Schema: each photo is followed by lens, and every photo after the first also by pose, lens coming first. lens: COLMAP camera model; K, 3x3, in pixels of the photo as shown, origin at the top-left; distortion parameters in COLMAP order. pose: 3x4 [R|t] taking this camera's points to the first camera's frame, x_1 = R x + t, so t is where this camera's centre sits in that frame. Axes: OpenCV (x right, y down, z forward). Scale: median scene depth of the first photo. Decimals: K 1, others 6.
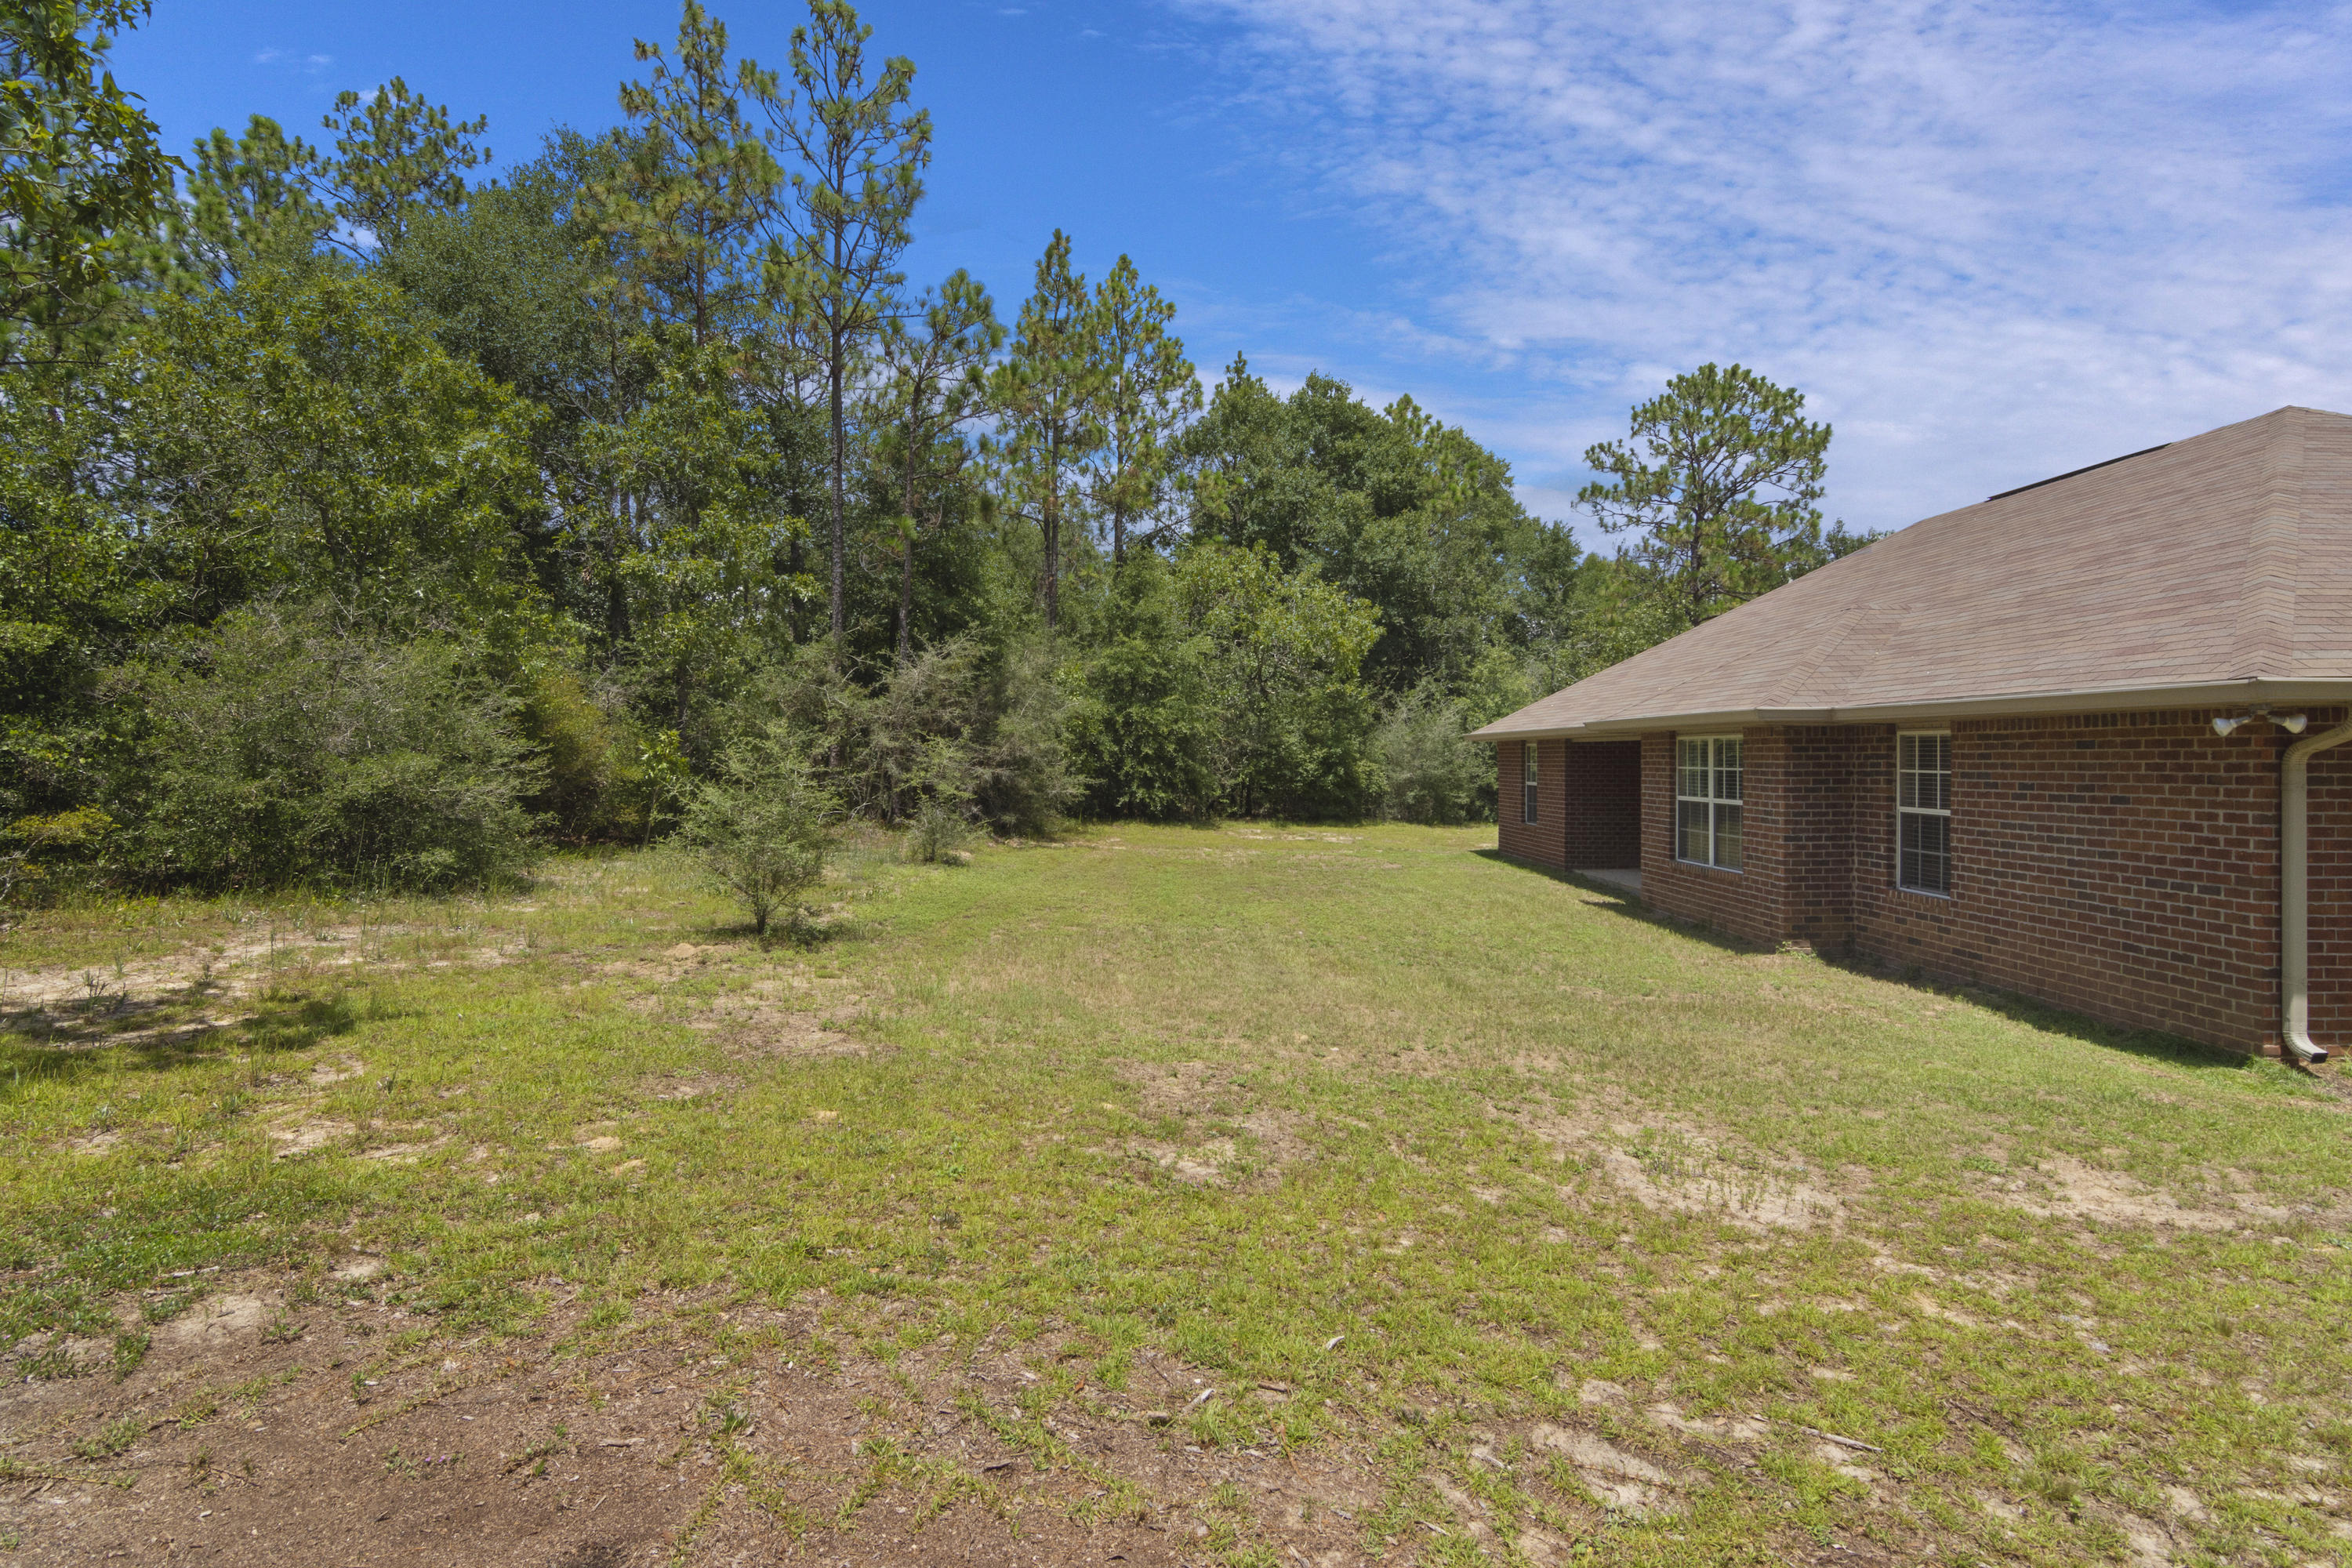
lens RADIAL K [[1188.9, 0, 1175.3], [0, 1188.9, 788.8], [0, 0, 1]] dist [-0.001882, 0.000281]
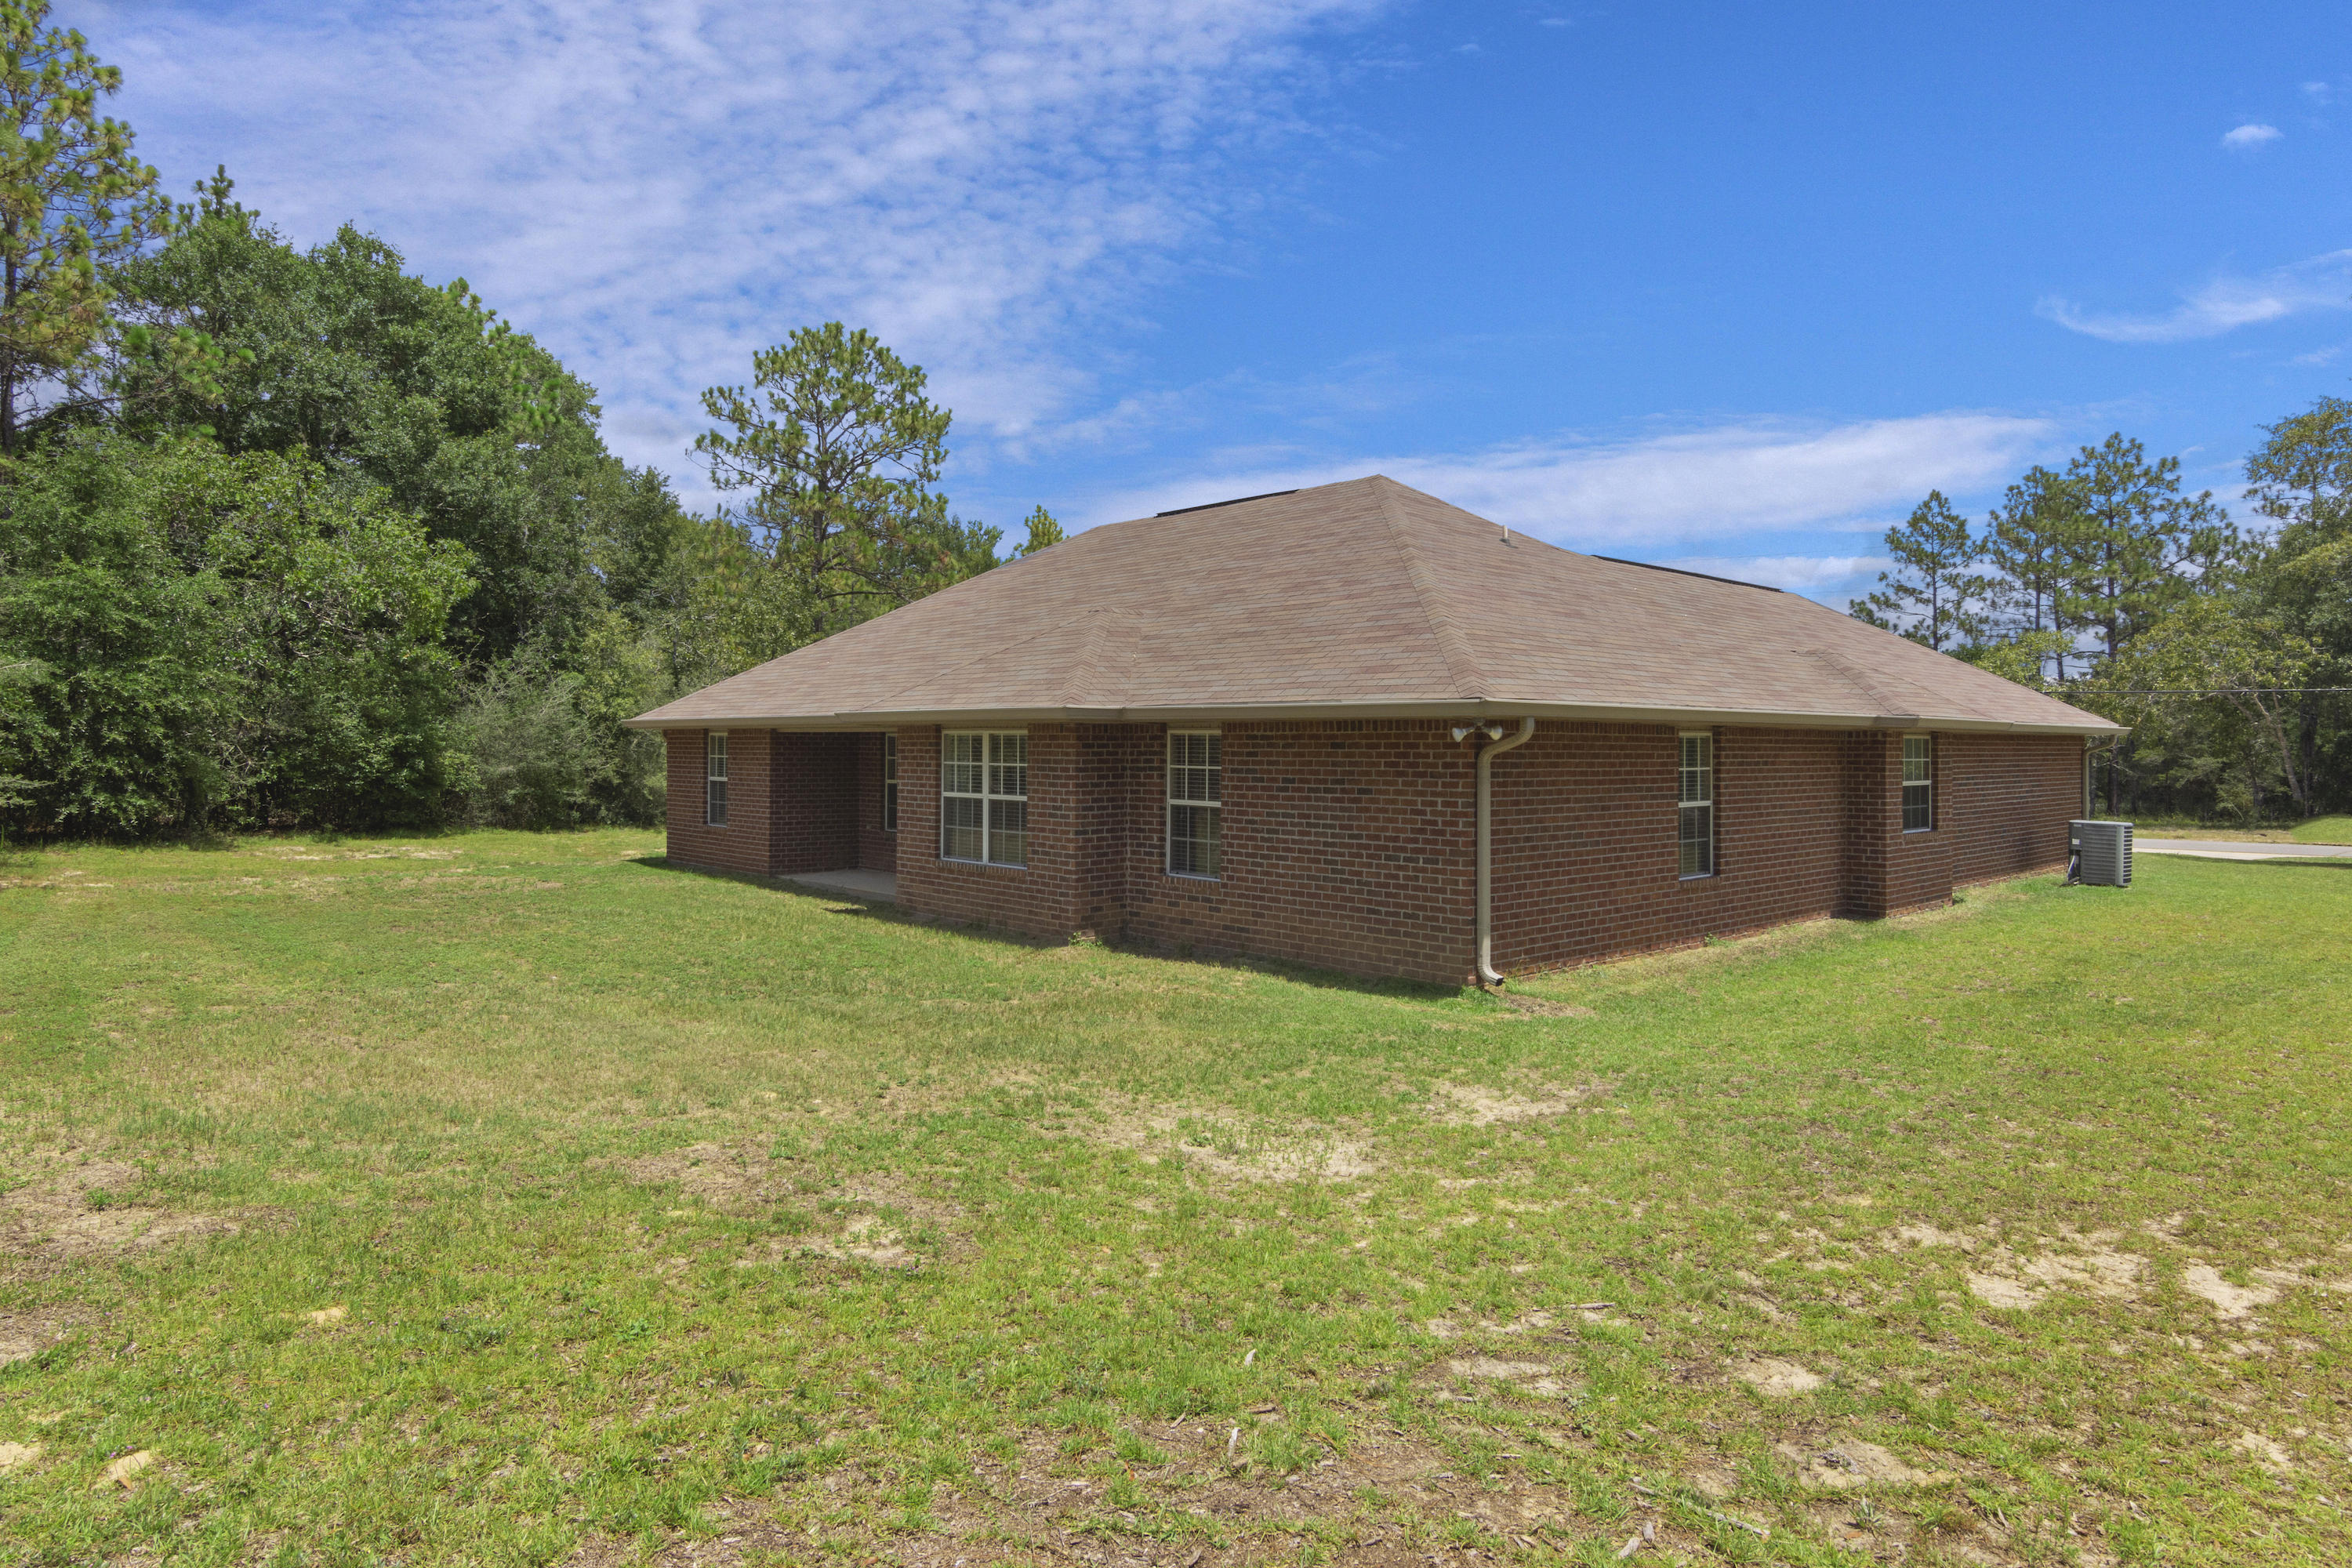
lens RADIAL K [[1383.4, 0, 1176.0], [0, 1383.4, 784.0], [0, 0, 1]] dist [-0.005834, 0.001836]
pose [[0.740972, -0.017153, 0.671317, -0.102454], [0.013736, 0.999852, 0.010386, -0.005212], [-0.671396, 0.001525, 0.741098, 0.025287]]
